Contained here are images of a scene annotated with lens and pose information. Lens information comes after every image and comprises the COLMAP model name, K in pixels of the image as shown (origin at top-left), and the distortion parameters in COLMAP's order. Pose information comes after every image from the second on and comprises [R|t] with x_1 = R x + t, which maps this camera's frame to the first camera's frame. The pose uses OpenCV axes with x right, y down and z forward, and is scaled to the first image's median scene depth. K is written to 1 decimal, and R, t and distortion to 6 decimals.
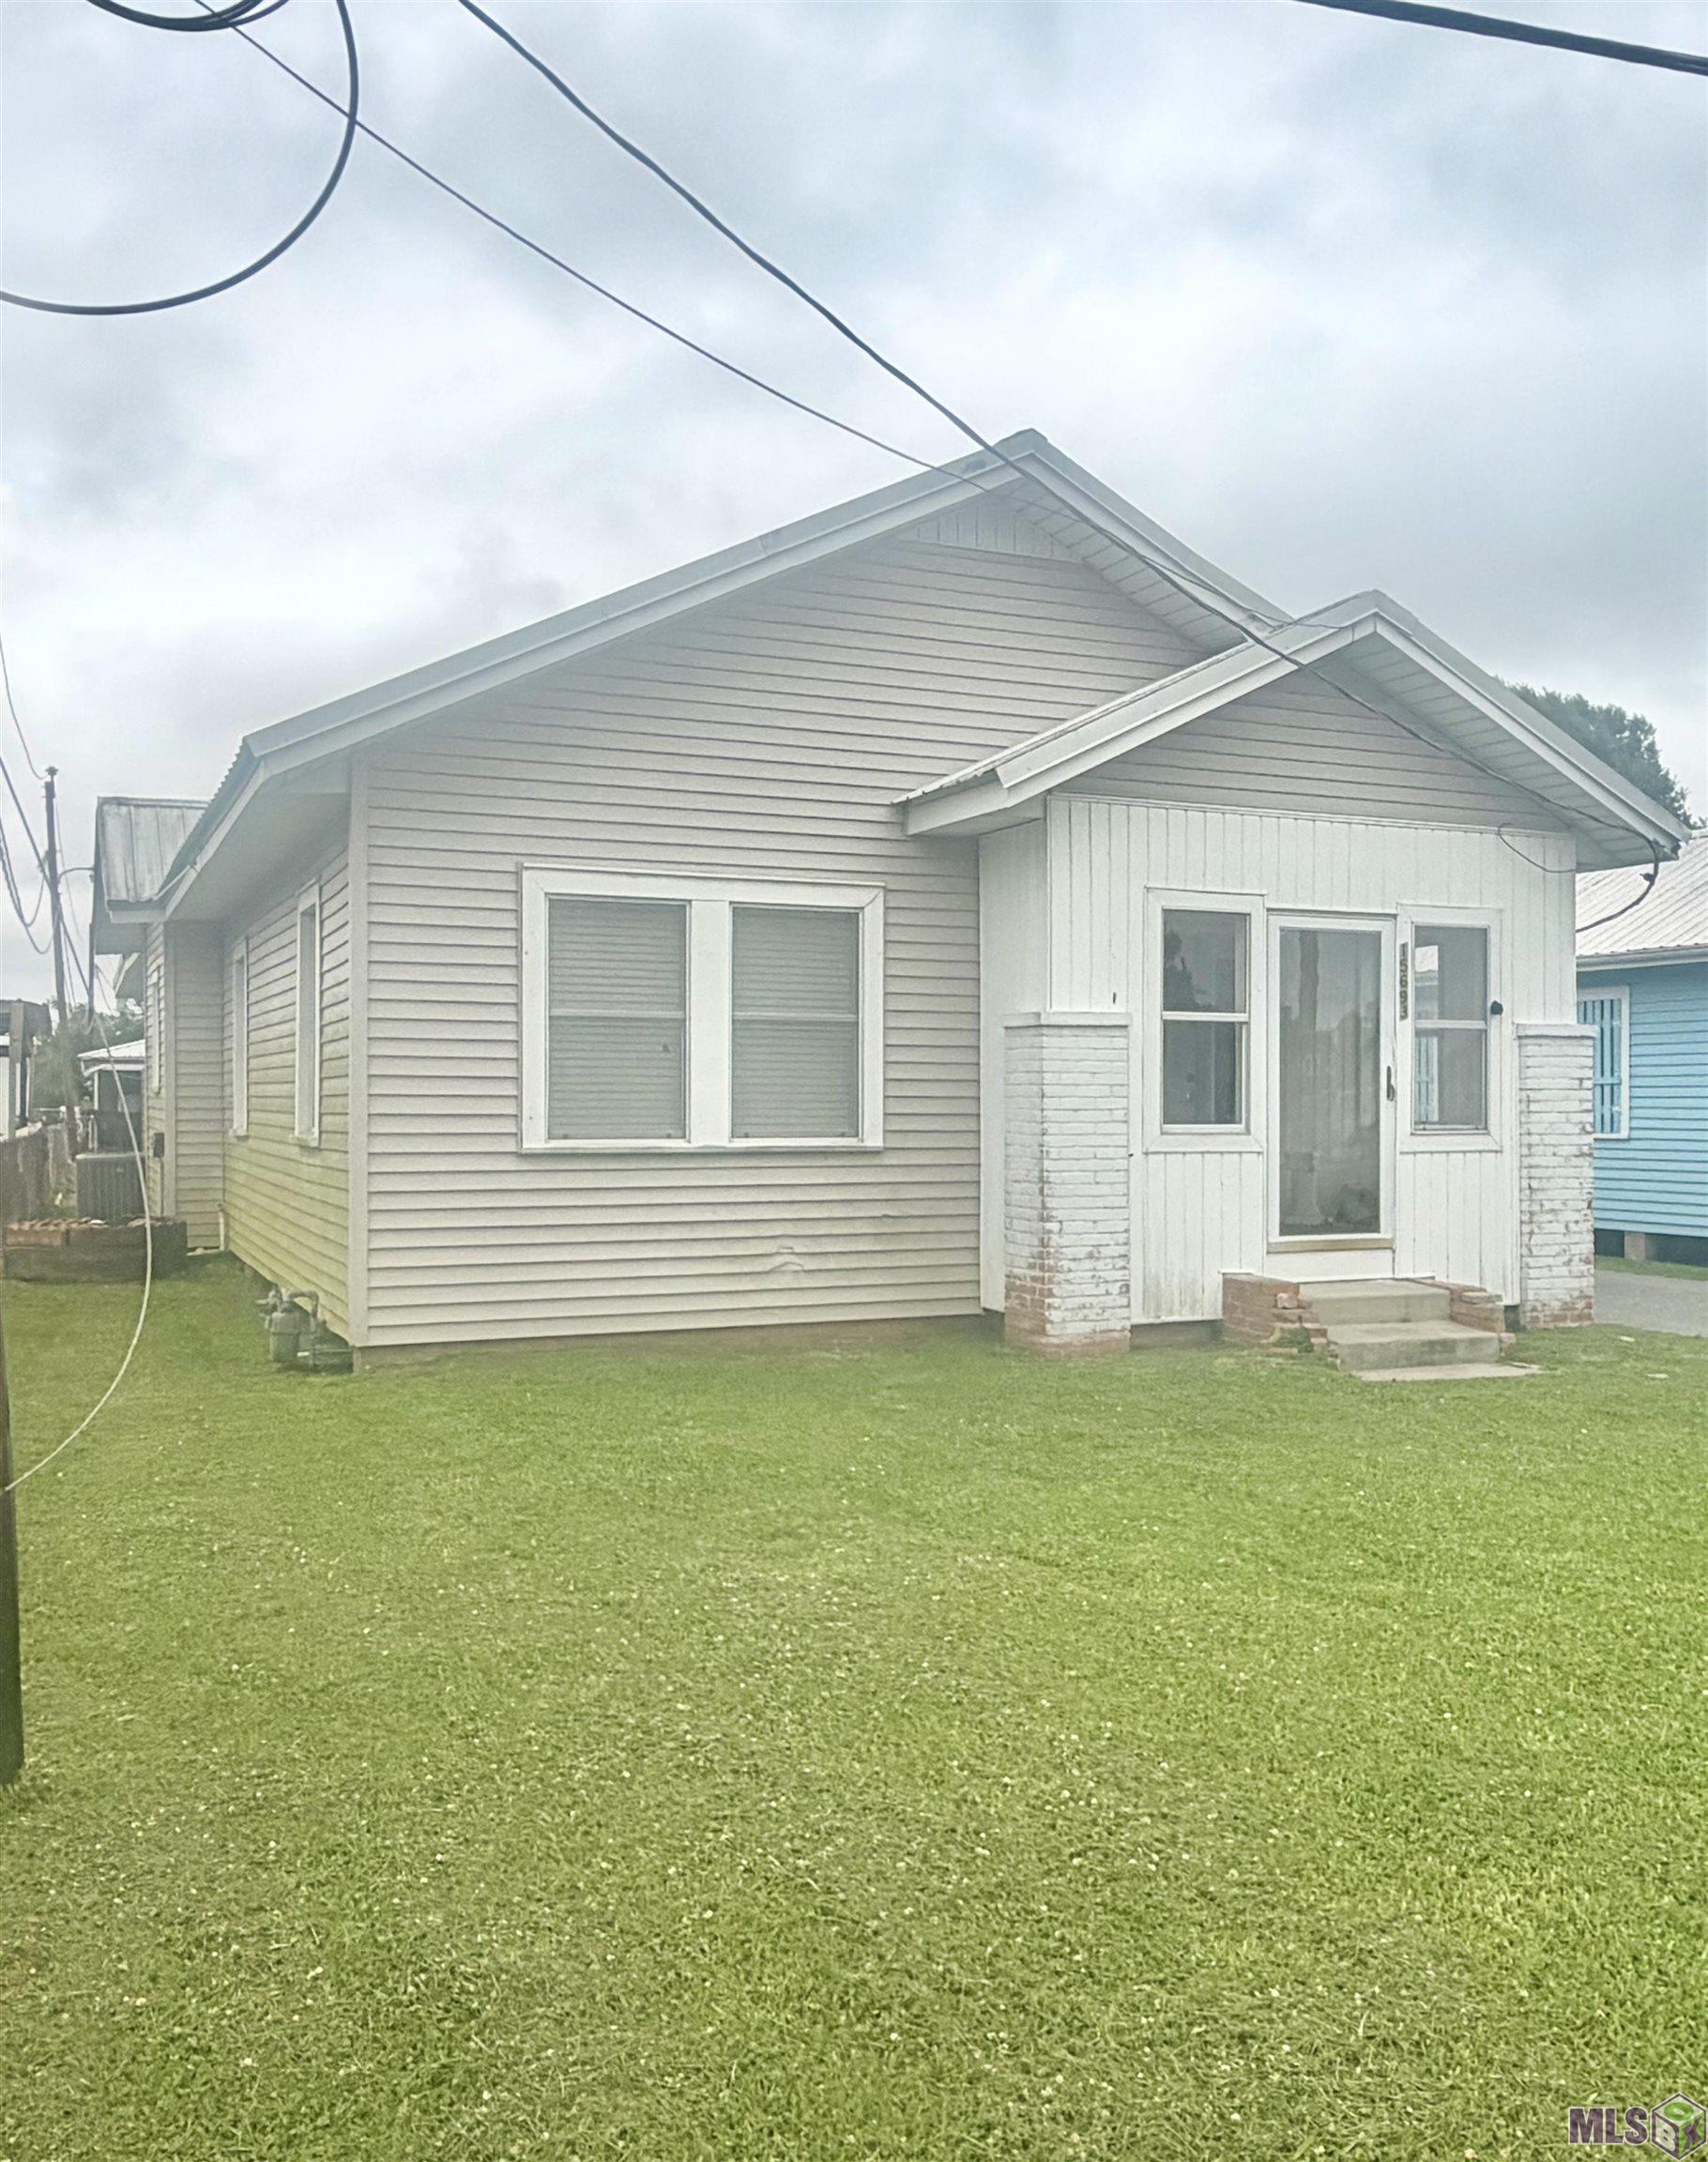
lens RADIAL K [[1920.2, 0, 855.3], [0, 1920.2, 1083.8], [0, 0, 1]] dist [-0.006082, -0.002136]
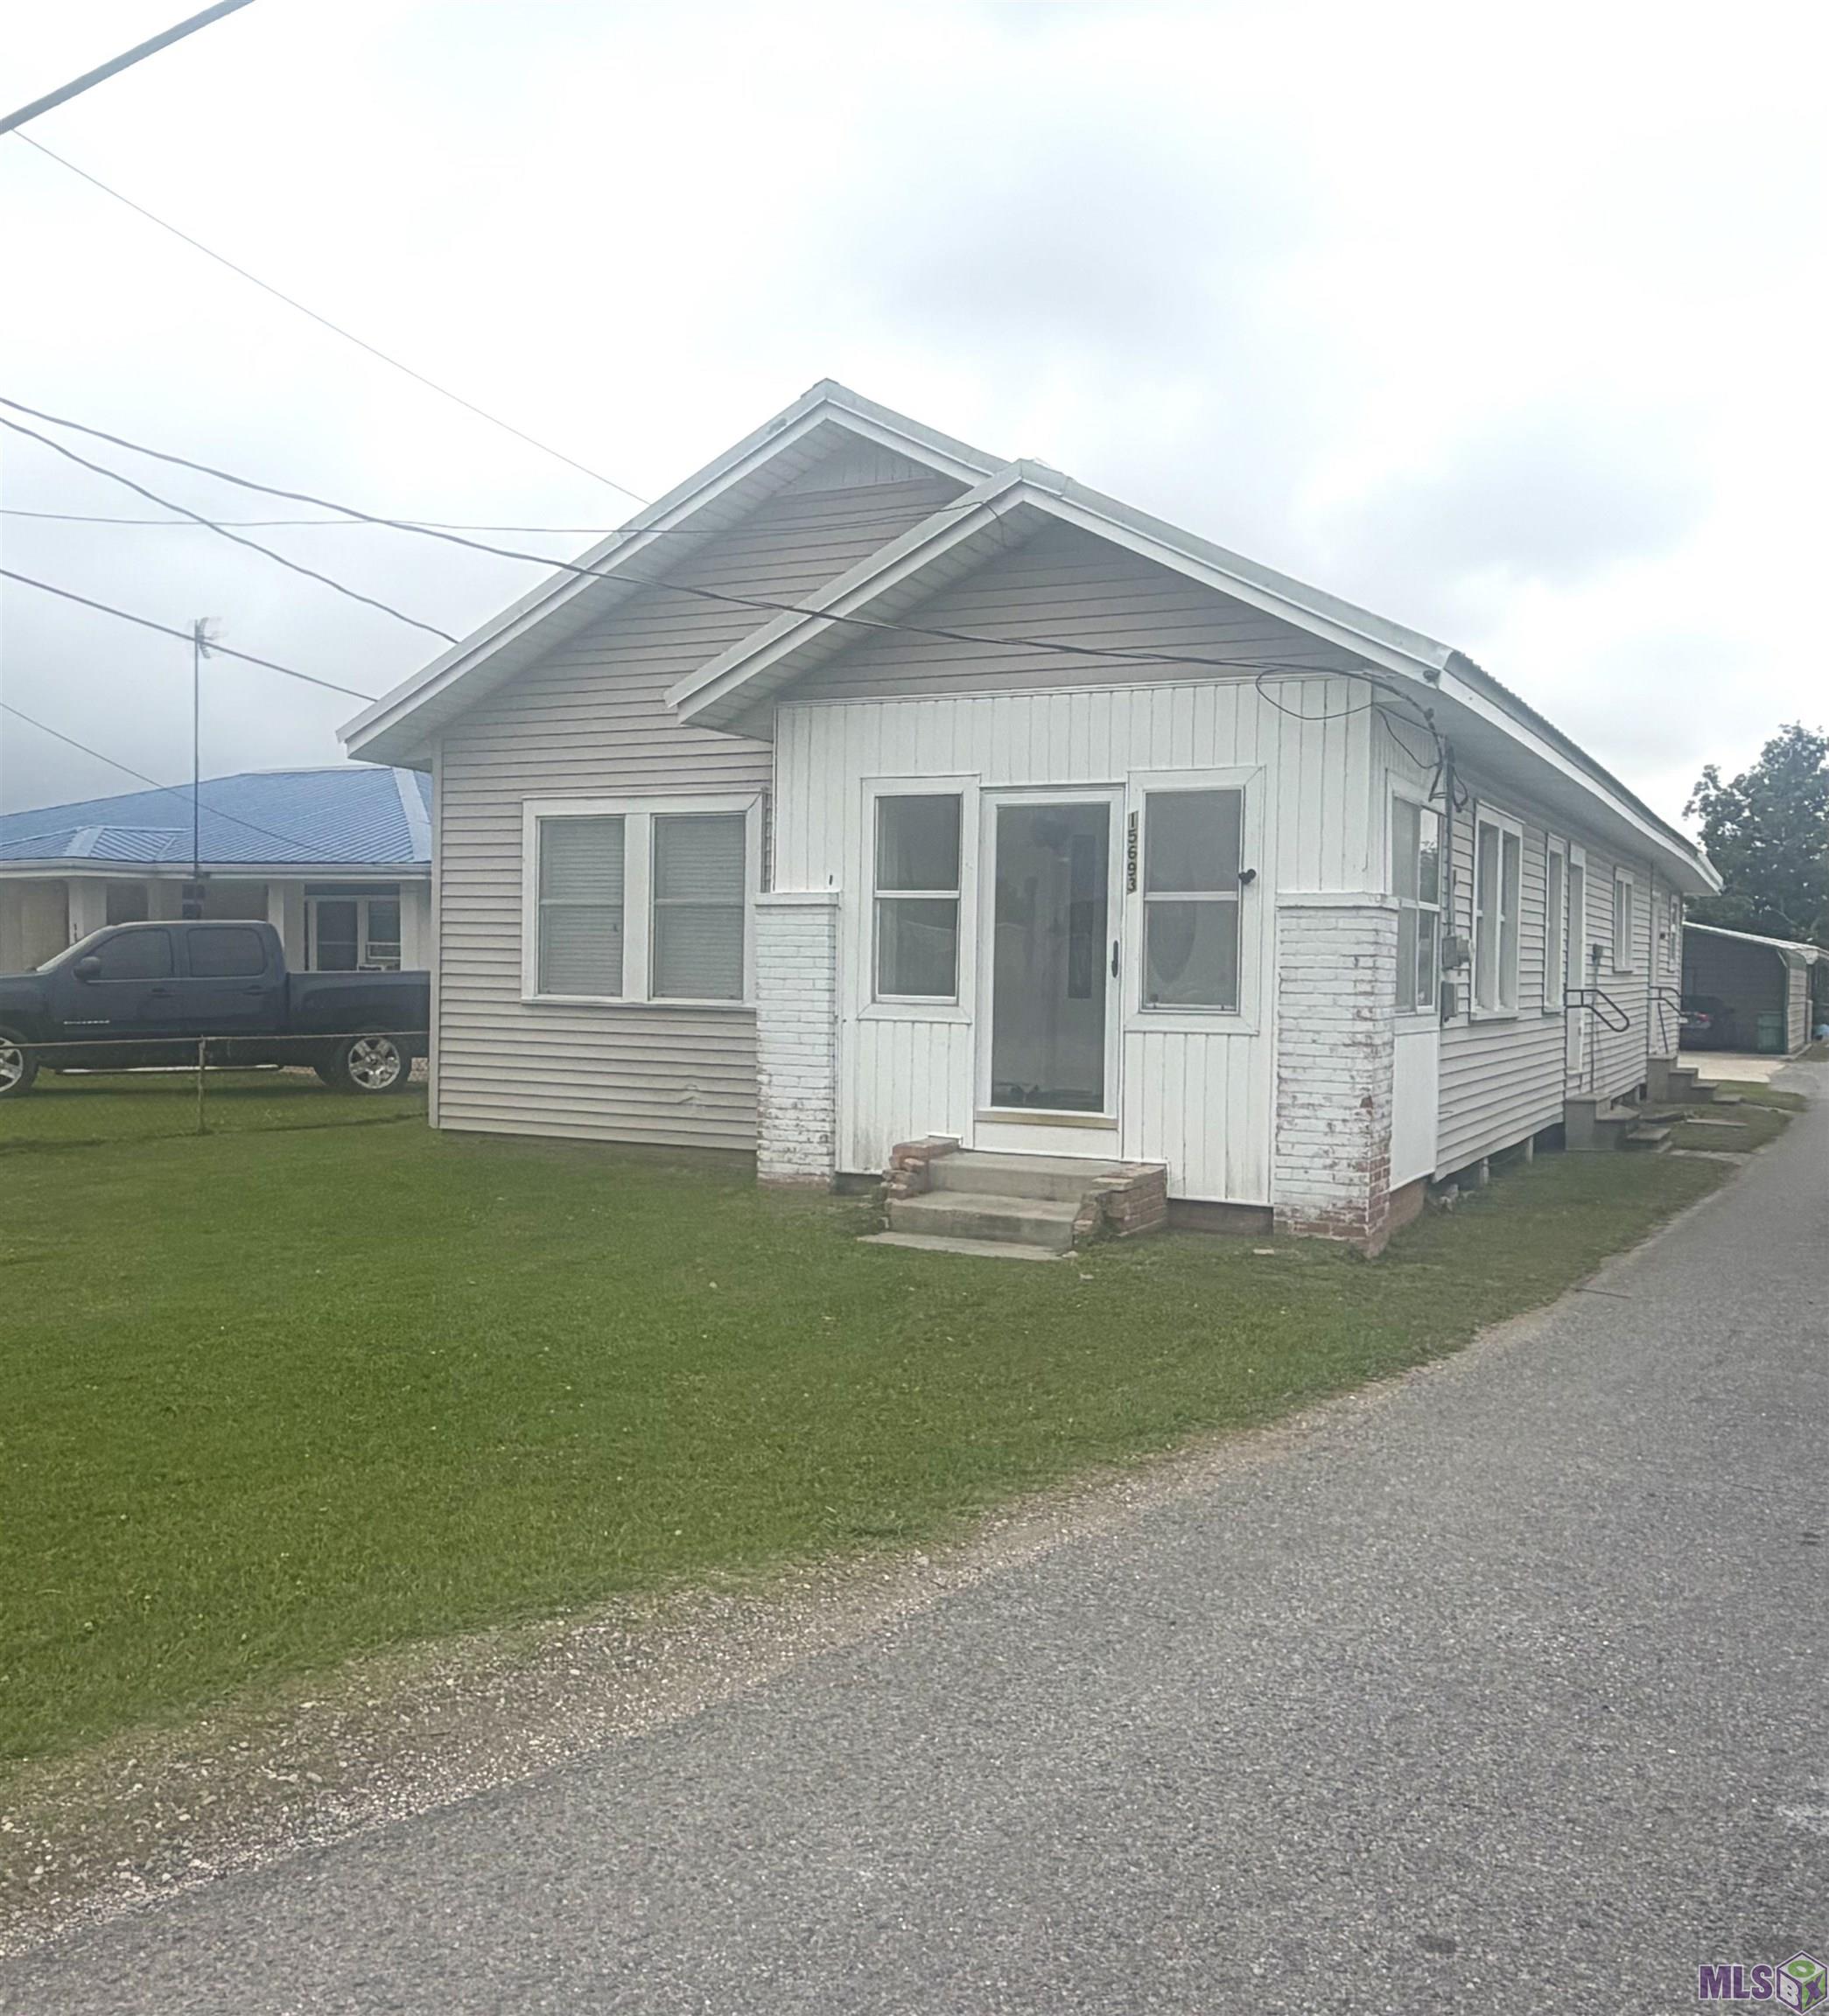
lens RADIAL K [[1796.7, 0, 916.3], [0, 1796.7, 1009.4], [0, 0, 1]] dist [-0.000086, -0.000666]
pose [[0.635759, 0.028033, -0.771378, 0.953881], [-0.011395, 0.999572, 0.026934, 0.002005], [0.771803, -0.008334, 0.635807, 0.362421]]
